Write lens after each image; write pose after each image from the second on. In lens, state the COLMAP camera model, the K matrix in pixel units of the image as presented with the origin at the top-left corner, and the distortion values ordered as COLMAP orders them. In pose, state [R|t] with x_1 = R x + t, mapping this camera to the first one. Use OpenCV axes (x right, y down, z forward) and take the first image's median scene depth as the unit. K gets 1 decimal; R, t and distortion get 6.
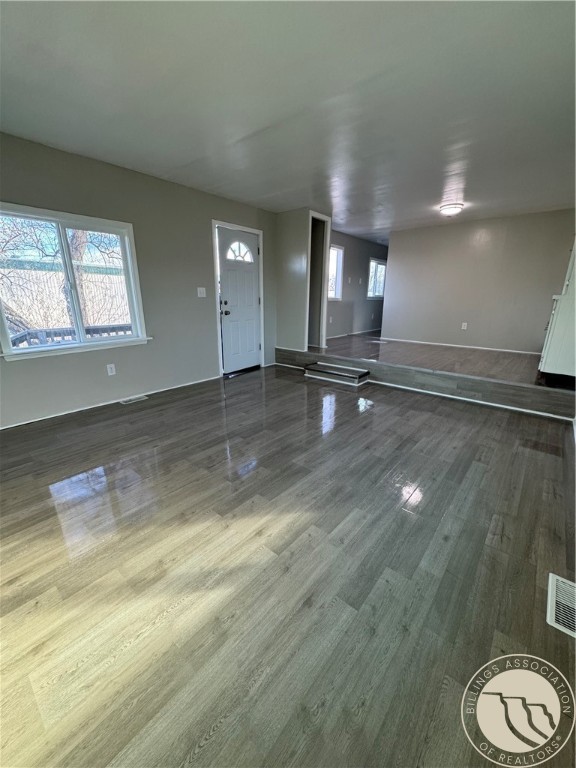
lens RADIAL K [[306.9, 0, 289.9], [0, 306.9, 382.5], [0, 0, 1]] dist [0.006540, -0.000622]
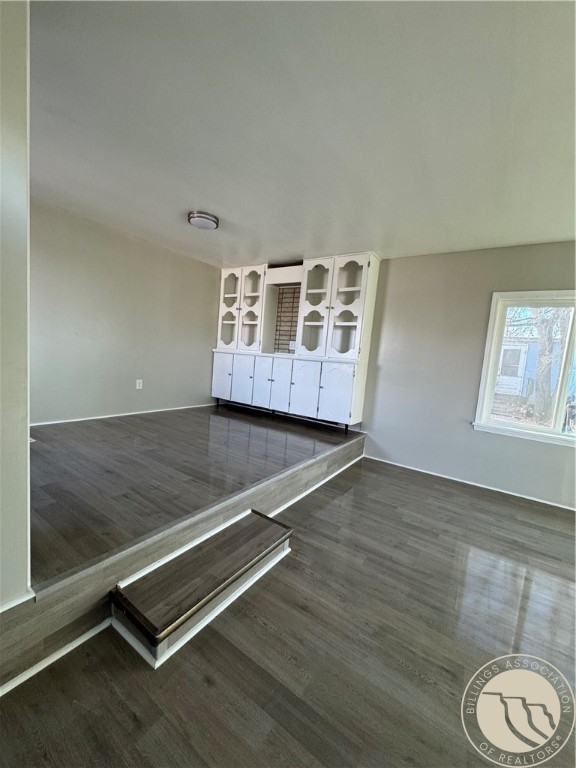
lens RADIAL K [[306.9, 0, 290.6], [0, 306.9, 387.1], [0, 0, 1]] dist [0.006540, -0.000622]
pose [[-0.121510, -0.108963, 0.986591, -0.244051], [0.186596, 0.973728, 0.130524, -0.361243], [-0.974893, 0.199954, -0.097985, 1.318816]]
